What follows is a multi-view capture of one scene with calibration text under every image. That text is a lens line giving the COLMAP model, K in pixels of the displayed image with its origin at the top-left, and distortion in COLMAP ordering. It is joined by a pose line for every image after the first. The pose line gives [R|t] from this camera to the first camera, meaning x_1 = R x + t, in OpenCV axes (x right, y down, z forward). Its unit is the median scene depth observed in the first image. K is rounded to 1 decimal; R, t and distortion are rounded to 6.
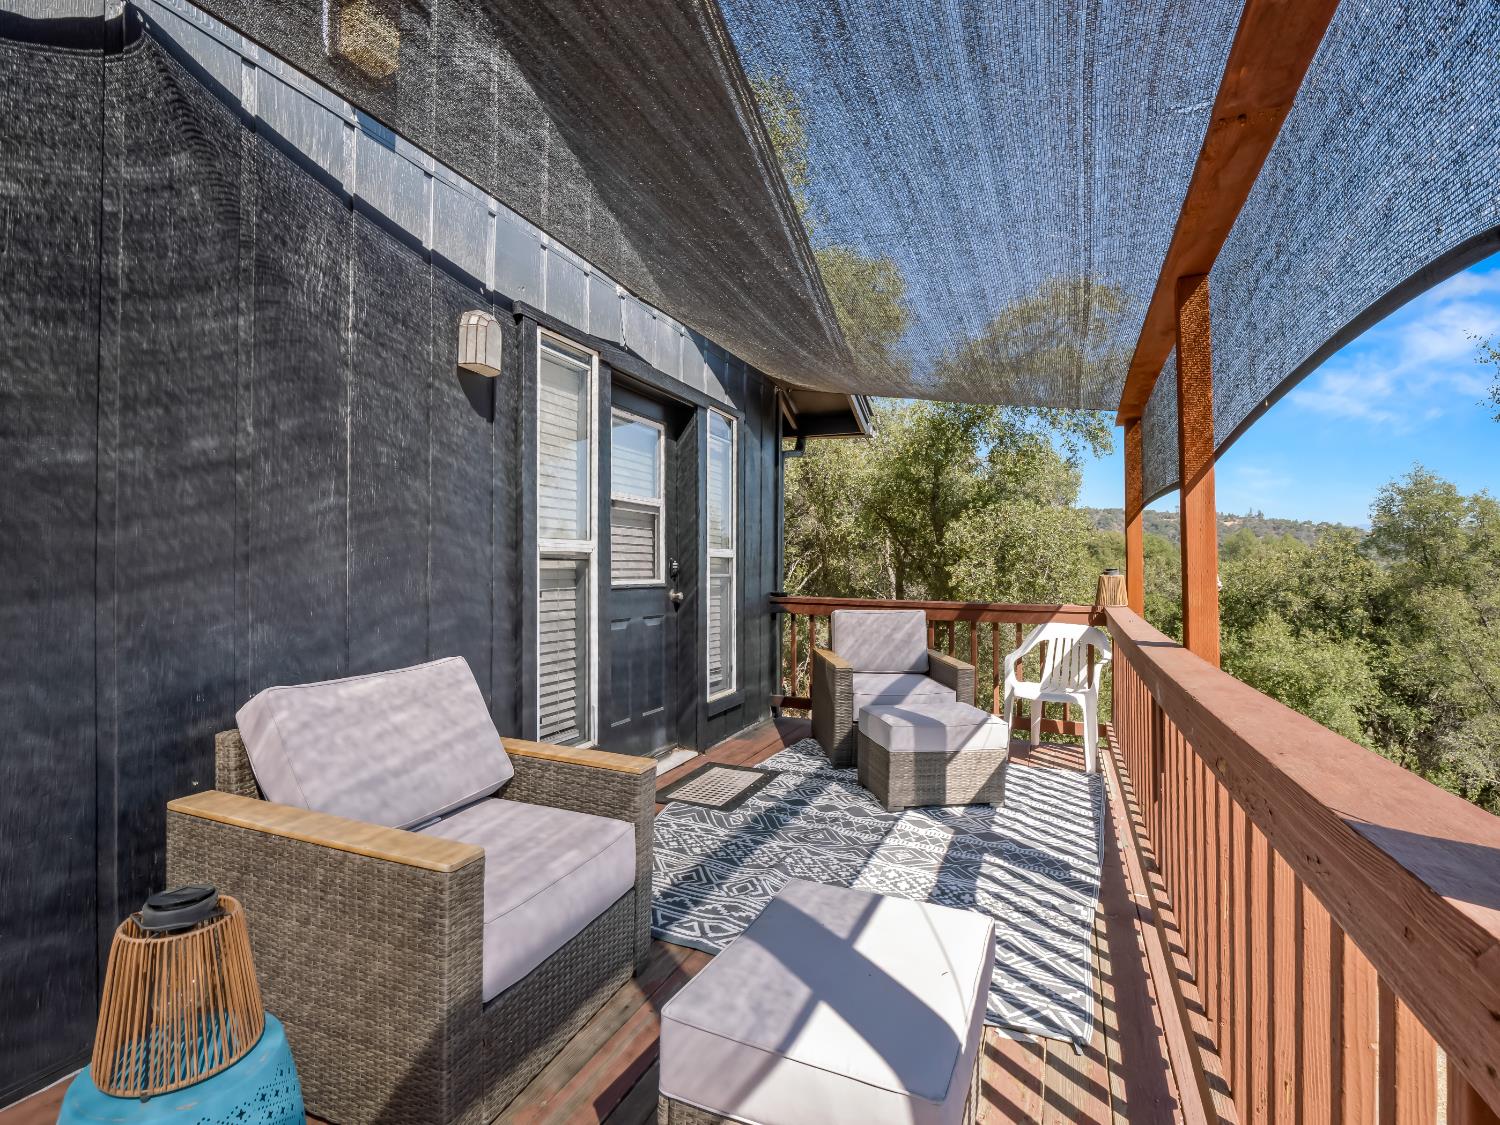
lens RADIAL K [[721.1, 0, 750.0], [0, 721.1, 562.5], [0, 0, 1]] dist [-0.000382, -0.000090]
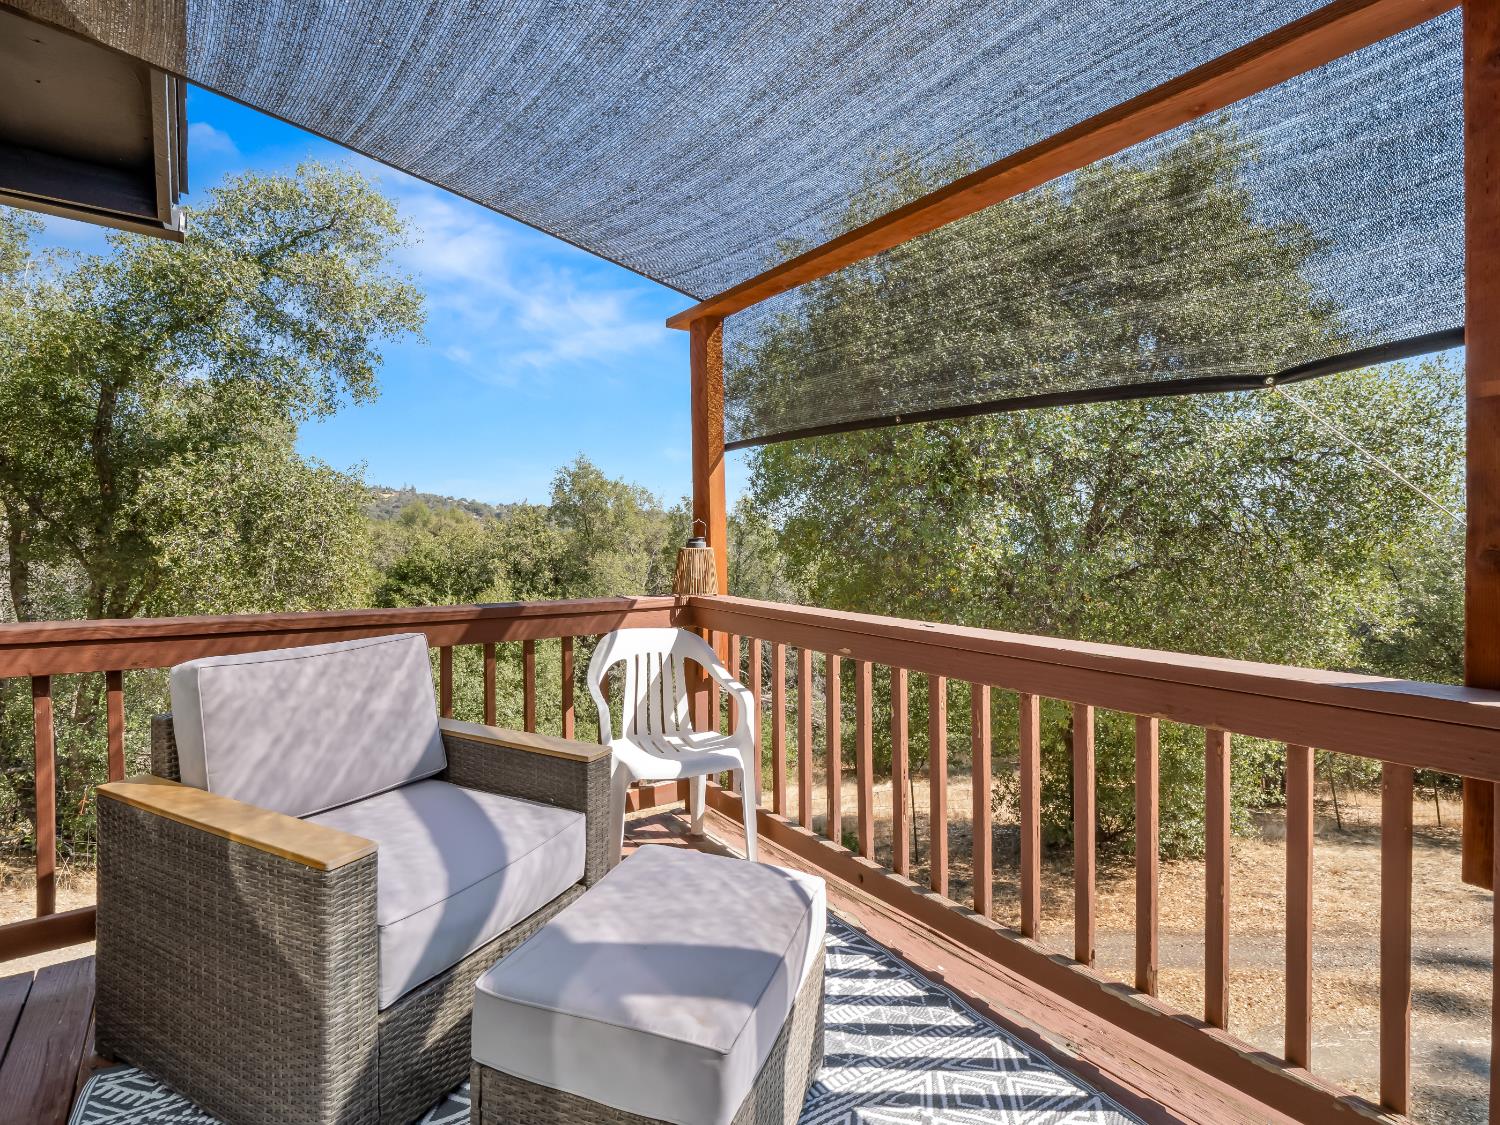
lens RADIAL K [[730.0, 0, 749.2], [0, 730.0, 538.2], [0, 0, 1]] dist [-0.010771, -0.000859]
pose [[0.504932, -0.005502, 0.863142, -0.017228], [-0.001634, 0.999972, 0.007330, 0.001377], [-0.863158, -0.005112, 0.504908, 0.224276]]
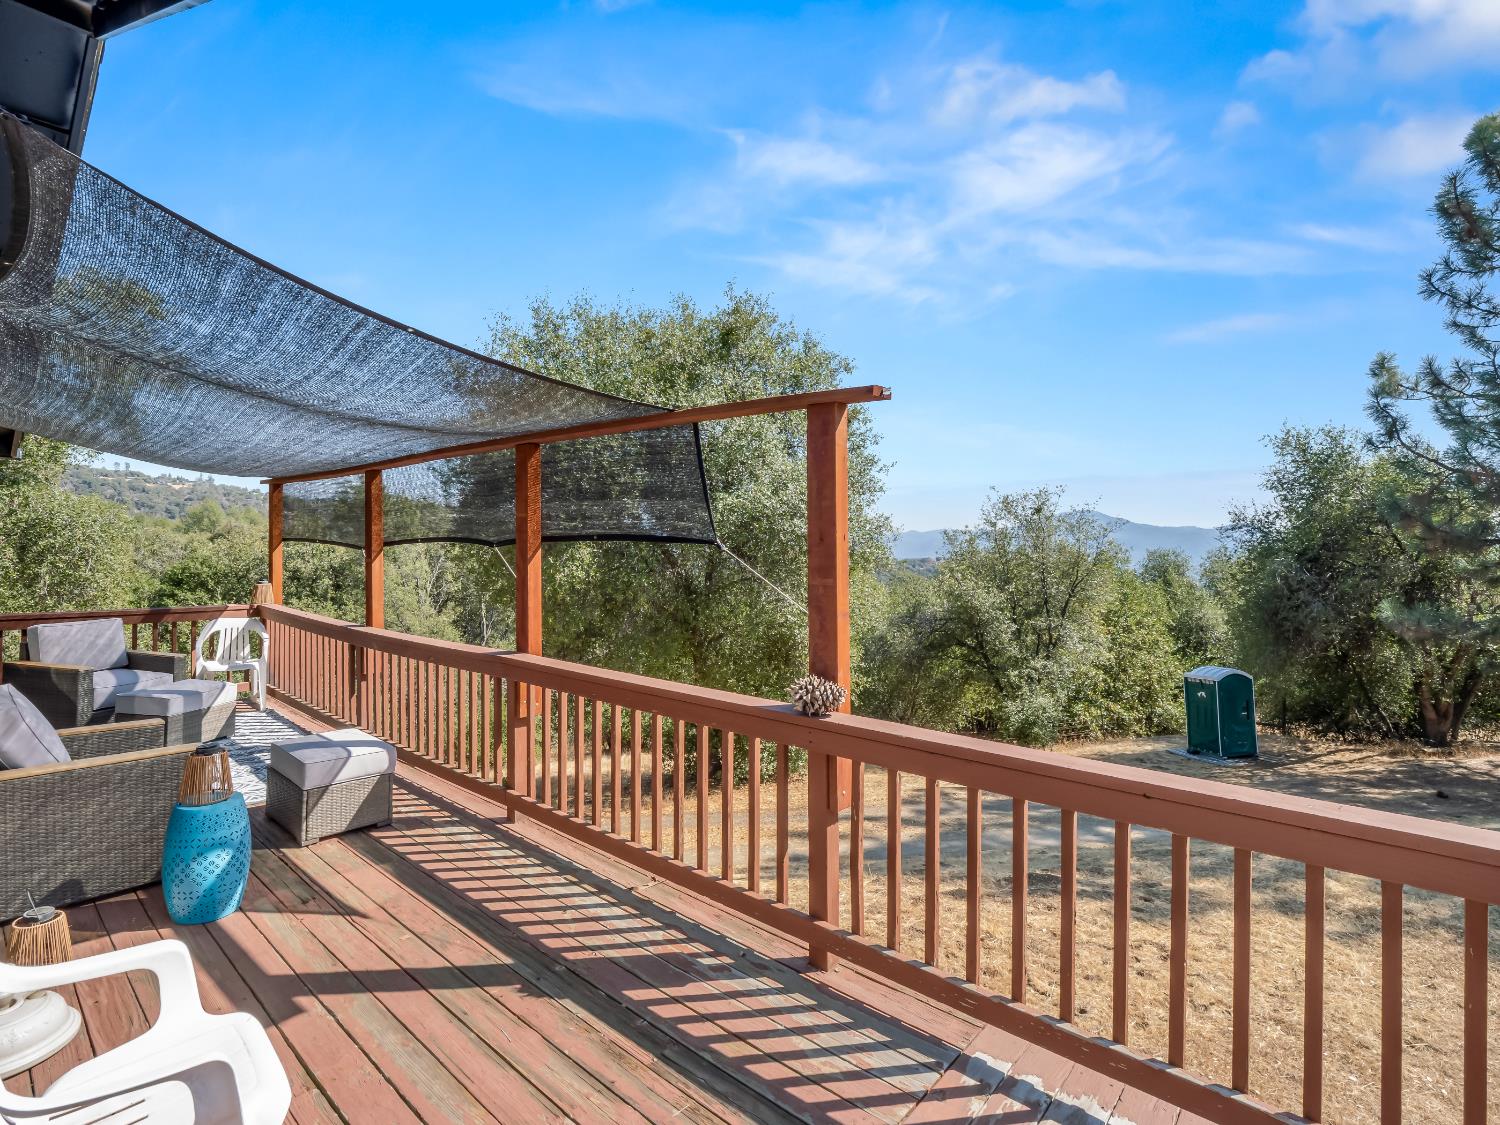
lens RADIAL K [[725.8, 0, 701.7], [0, 725.8, 532.6], [0, 0, 1]] dist [-0.000284, 0.000412]
pose [[0.356196, 0.010371, 0.934354, -0.221940], [-0.014177, 0.999883, -0.005694, -0.034775], [-0.934304, -0.011218, 0.356301, -0.155196]]
